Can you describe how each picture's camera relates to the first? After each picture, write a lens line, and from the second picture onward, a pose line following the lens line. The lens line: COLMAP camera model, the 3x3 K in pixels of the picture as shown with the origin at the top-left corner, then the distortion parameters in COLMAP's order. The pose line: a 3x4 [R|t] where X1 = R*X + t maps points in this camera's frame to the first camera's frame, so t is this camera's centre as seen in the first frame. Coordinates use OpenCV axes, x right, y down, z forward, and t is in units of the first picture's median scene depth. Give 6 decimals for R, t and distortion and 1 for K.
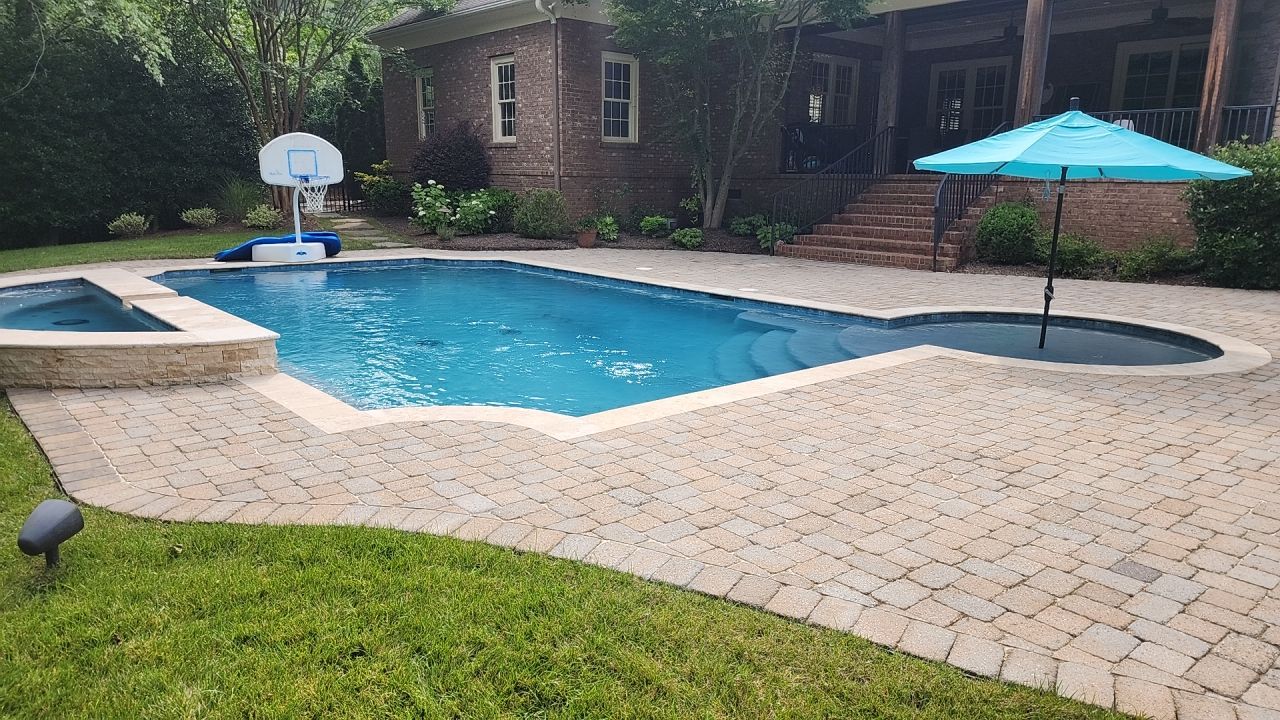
lens RADIAL K [[862.5, 0, 640.0], [0, 862.5, 360.0], [0, 0, 1]] dist [0.101562, -0.097950]
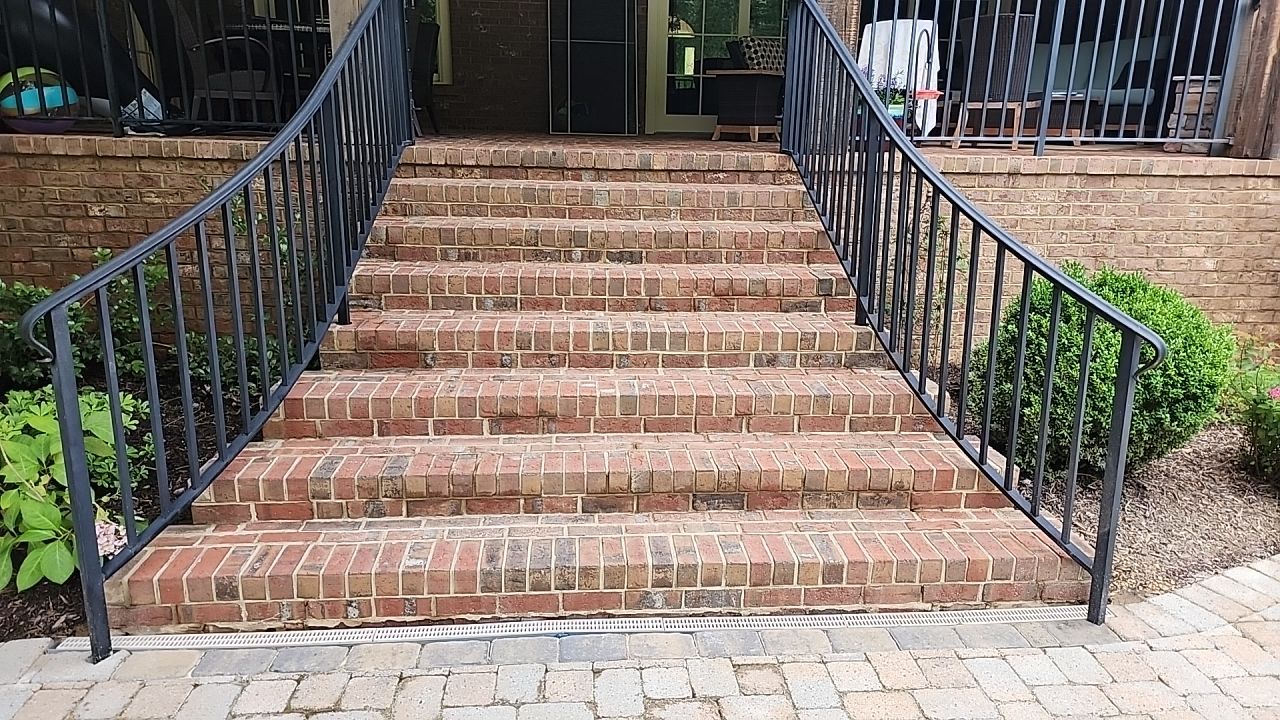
lens RADIAL K [[862.5, 0, 640.0], [0, 862.5, 360.0], [0, 0, 1]] dist [0.101562, -0.097950]
pose [[0.573481, -0.203636, 0.793506, 0.211787], [0.163227, 0.977595, 0.132911, -0.406091], [-0.802793, 0.053300, 0.593871, 1.847533]]
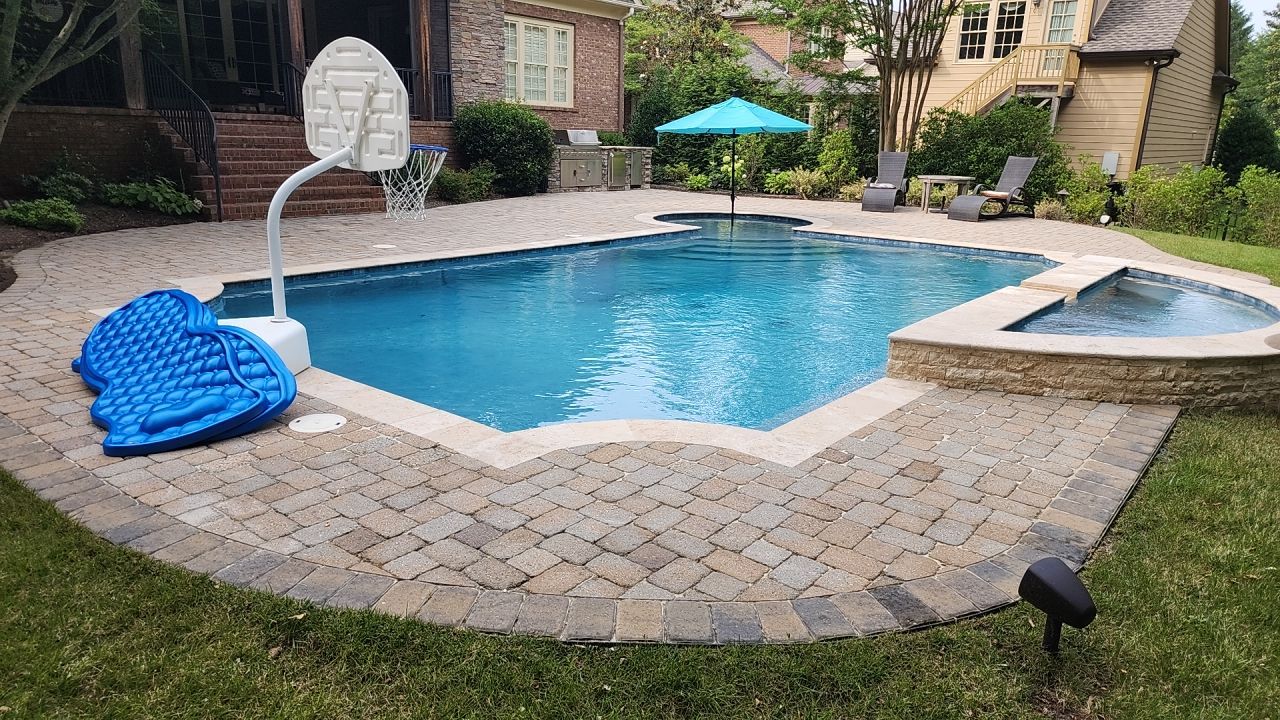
lens RADIAL K [[862.5, 0, 640.0], [0, 862.5, 360.0], [0, 0, 1]] dist [0.101562, -0.097950]
pose [[-0.177091, -0.273791, 0.945345, -1.543076], [0.173186, 0.936870, 0.303779, -0.401653], [-0.968837, 0.217517, -0.118494, 1.719730]]
